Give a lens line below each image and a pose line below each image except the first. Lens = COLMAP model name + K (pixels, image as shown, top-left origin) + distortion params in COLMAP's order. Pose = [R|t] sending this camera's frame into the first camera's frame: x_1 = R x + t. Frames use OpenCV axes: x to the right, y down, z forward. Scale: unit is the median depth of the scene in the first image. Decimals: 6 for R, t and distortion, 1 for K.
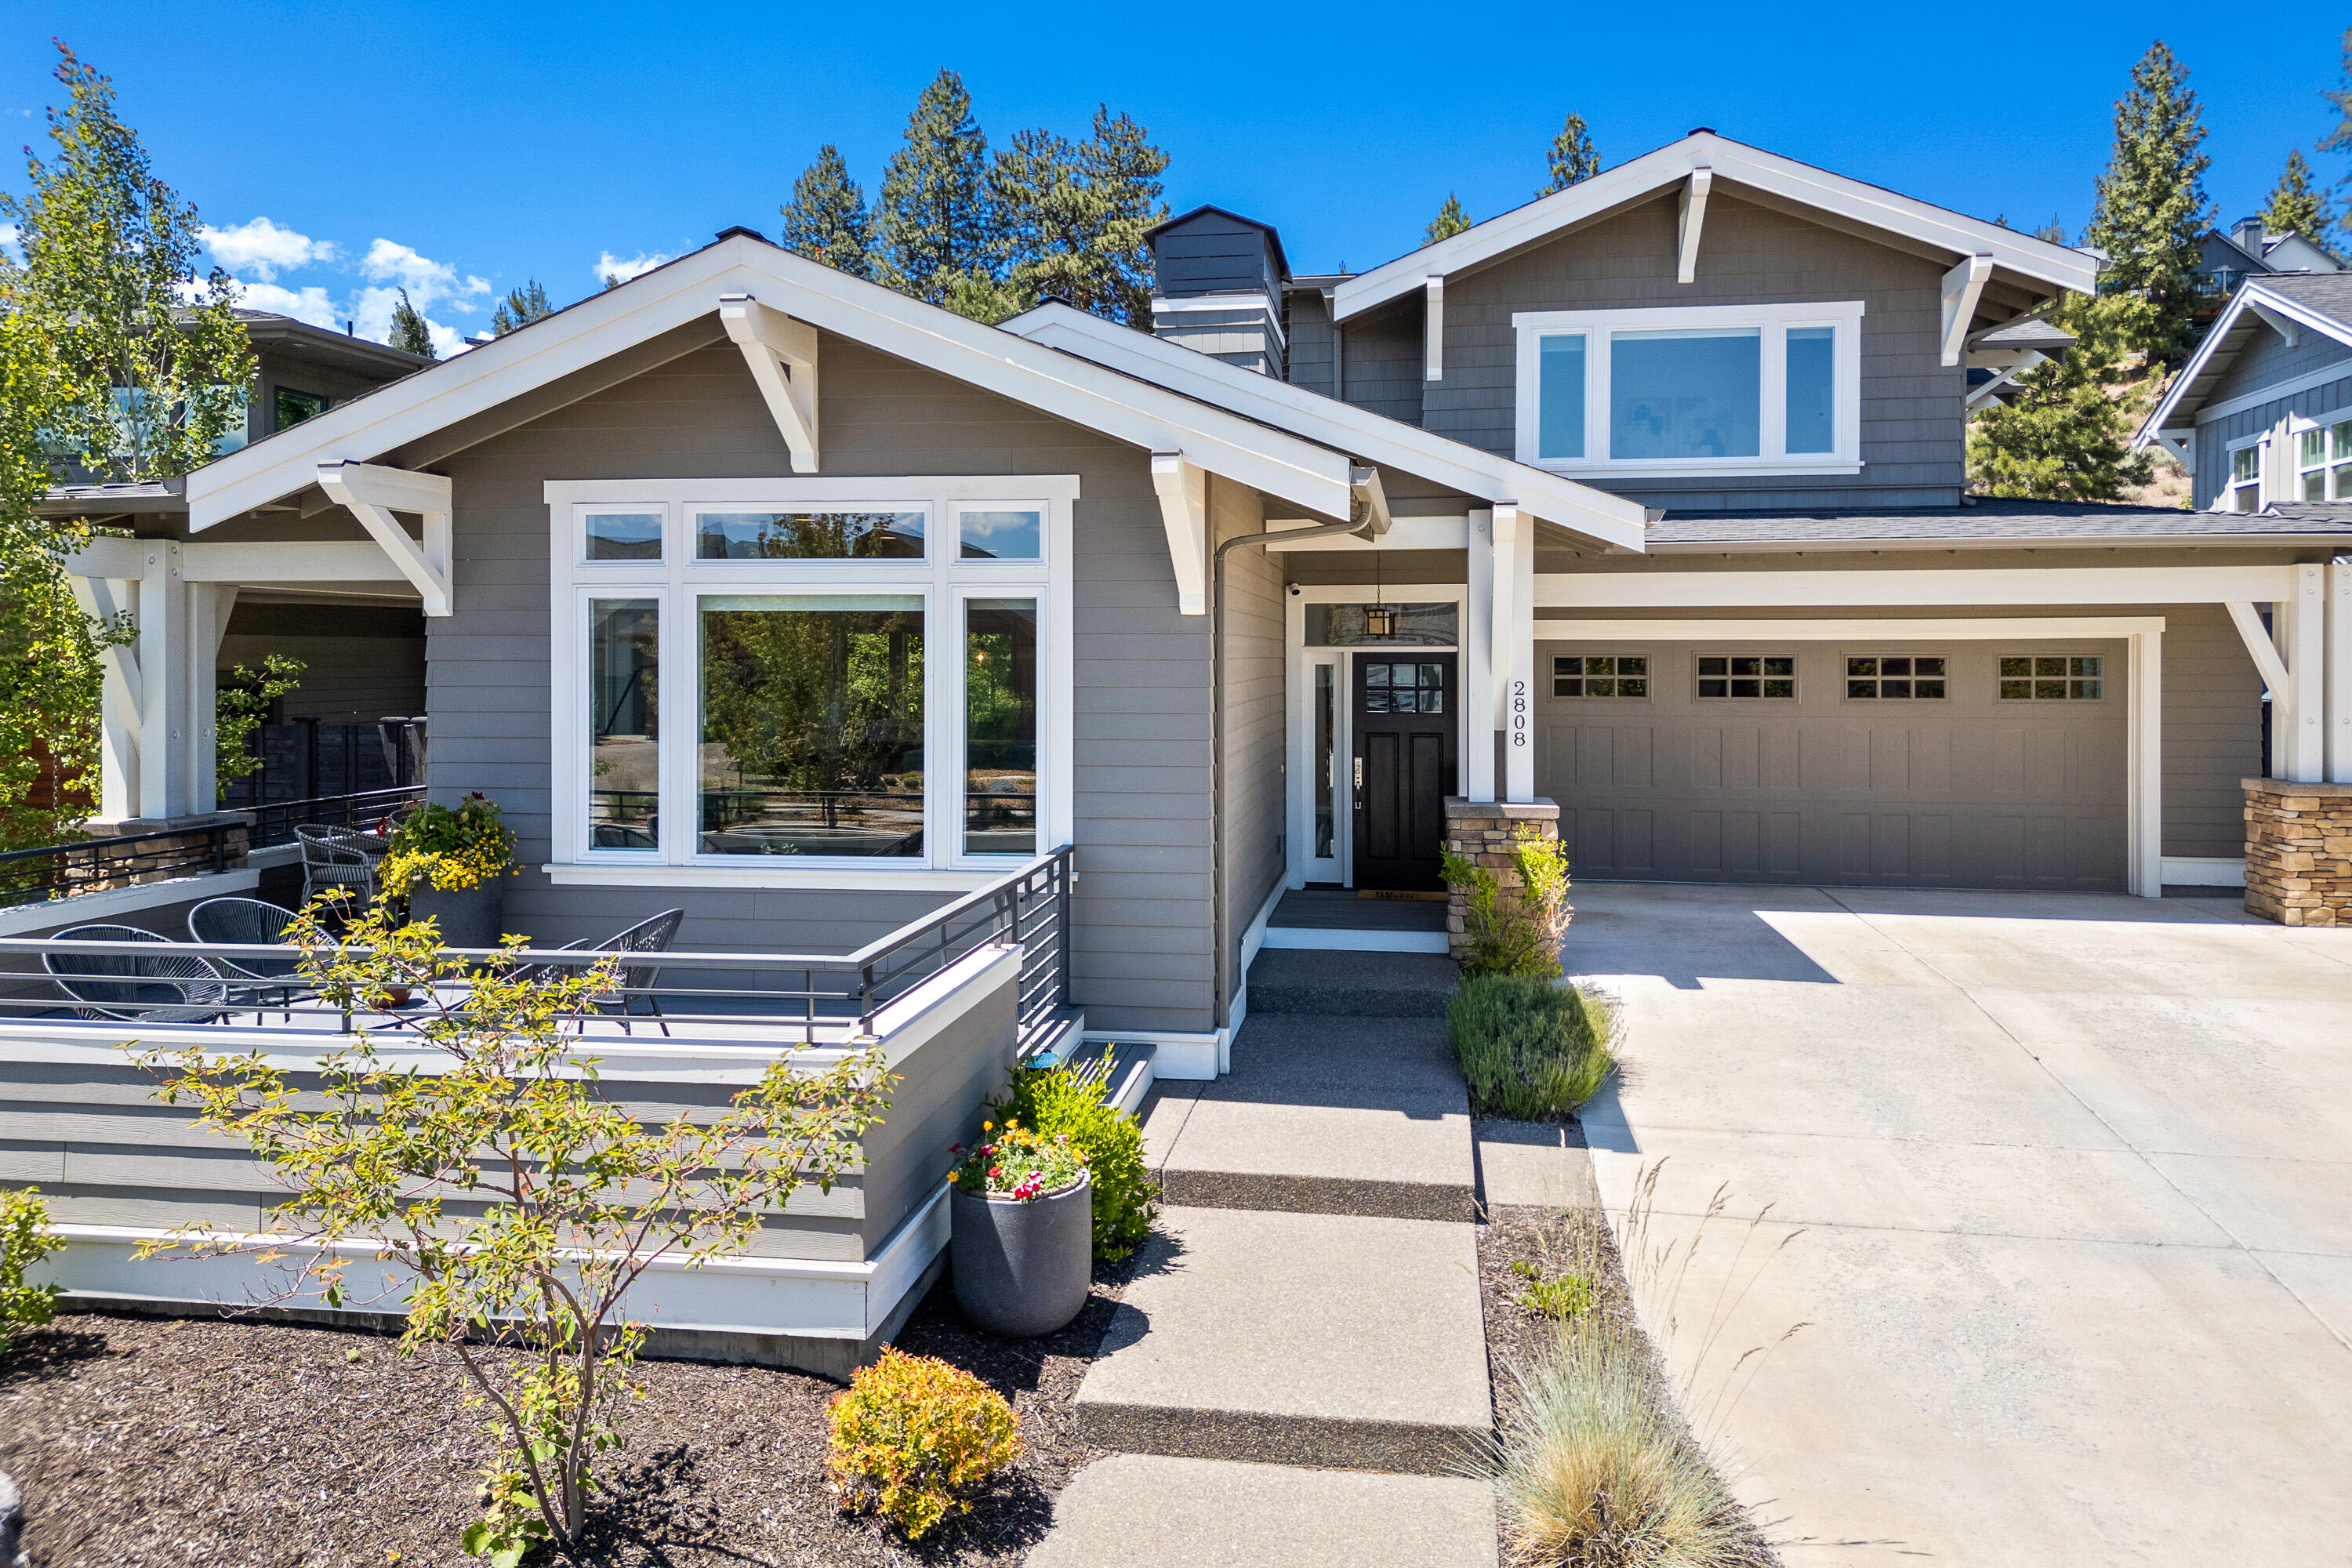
lens RADIAL K [[1686.4, 0, 1188.4], [0, 1686.4, 689.9], [0, 0, 1]] dist [0.068904, -0.087162]
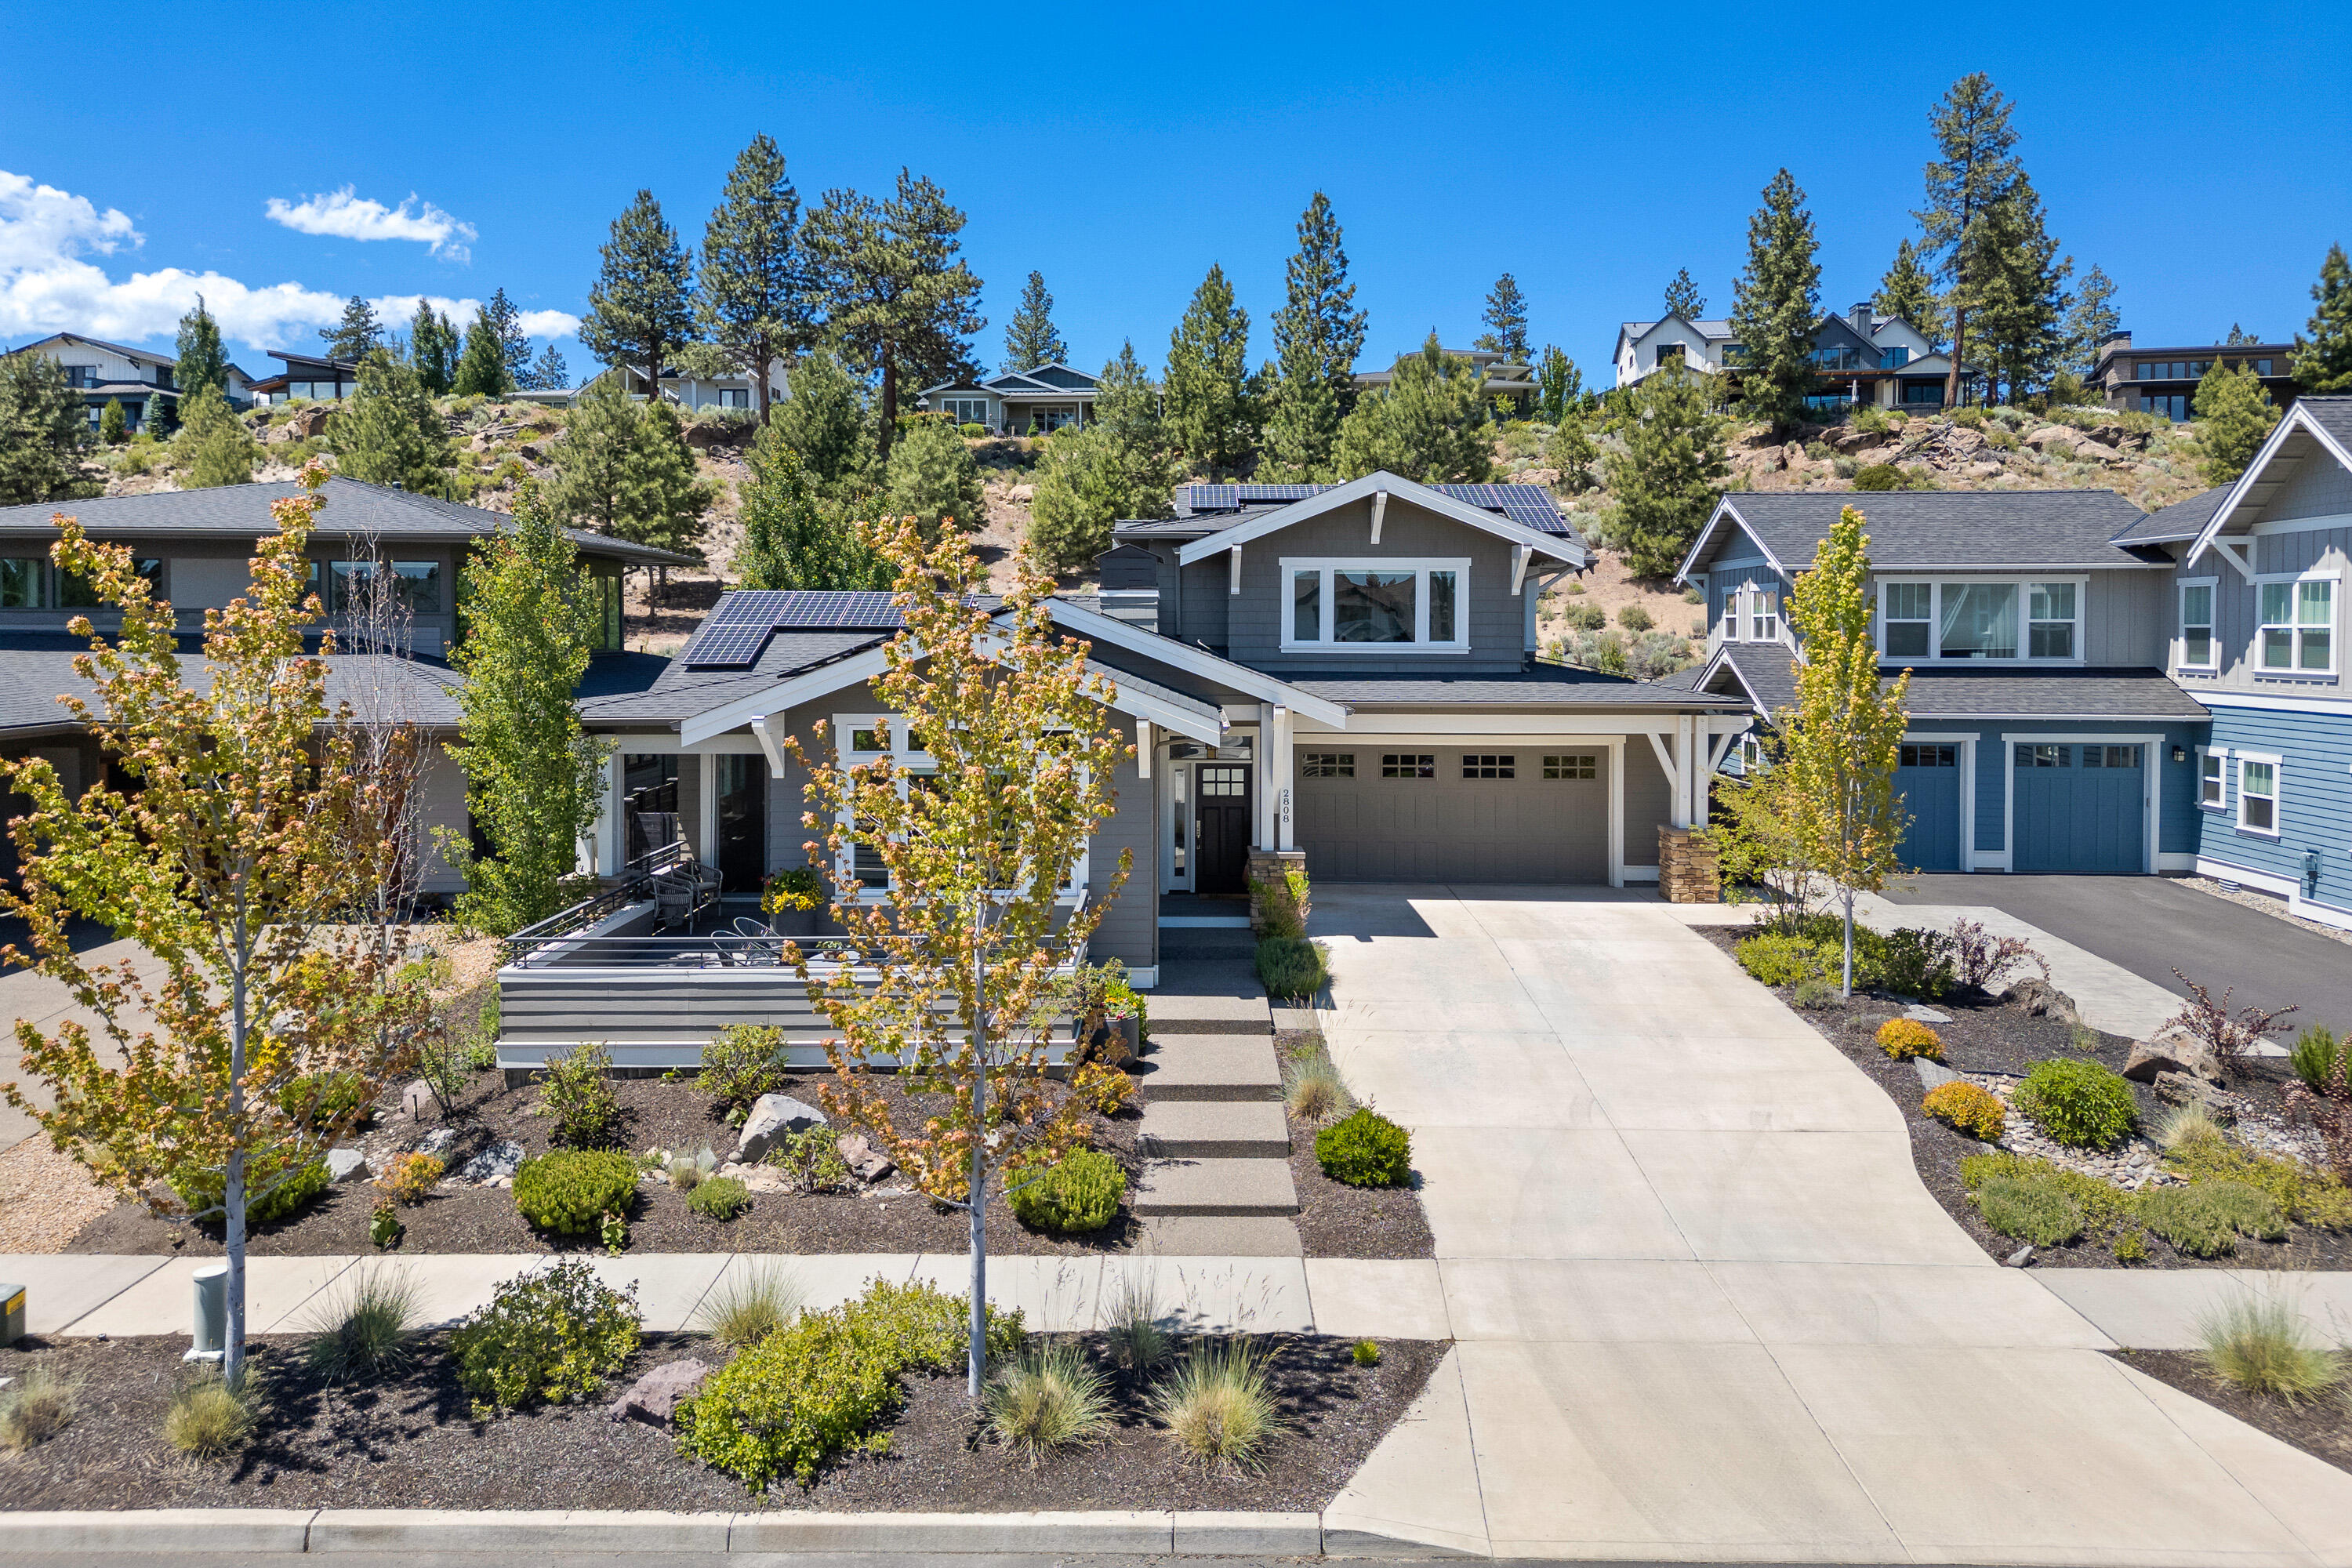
lens RADIAL K [[1686.4, 0, 1188.4], [0, 1686.4, 689.9], [0, 0, 1]] dist [0.068904, -0.087162]
pose [[0.989476, -0.002834, 0.144668, -0.226854], [0.000372, 0.999855, 0.017042, -0.174171], [-0.144696, -0.016809, 0.989333, -1.048648]]
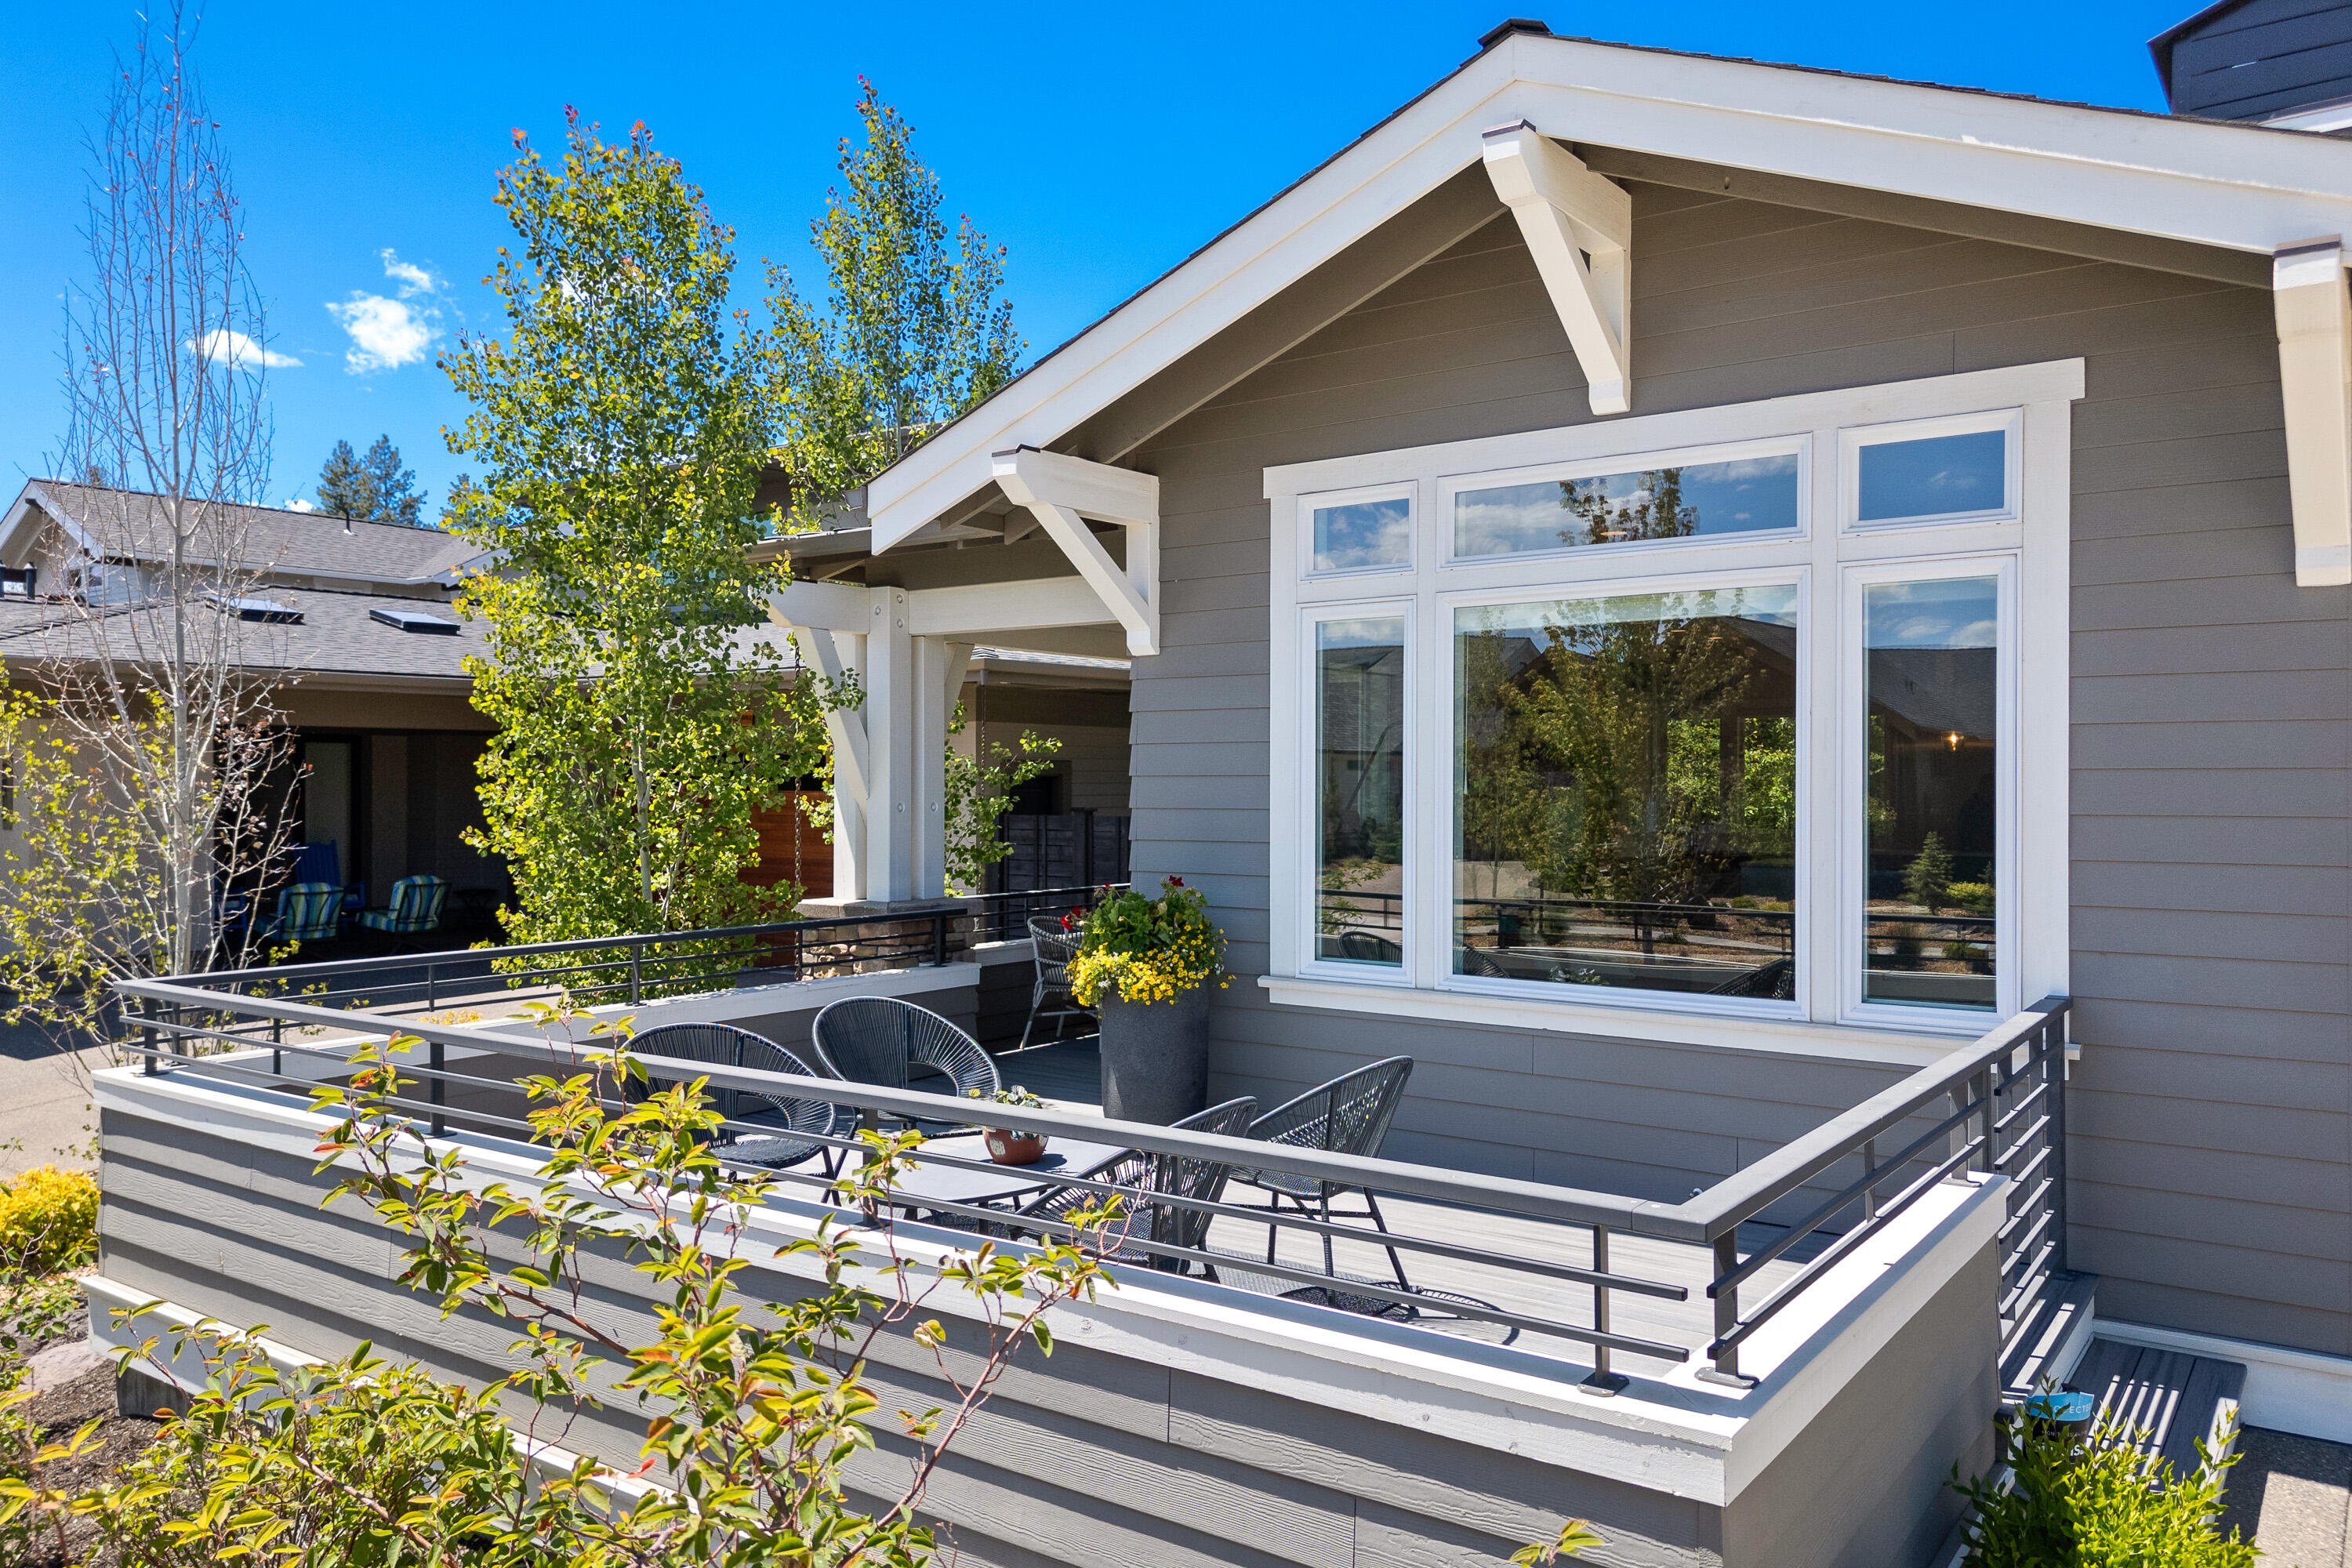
lens RADIAL K [[1693.6, 0, 1169.3], [0, 1693.6, 796.9], [0, 0, 1]] dist [0.028042, -0.004911]
pose [[0.885502, 0.006326, -0.464592, -0.059195], [-0.012445, 0.999871, -0.010106, 0.028307], [0.464468, 0.014731, 0.885467, 0.287047]]
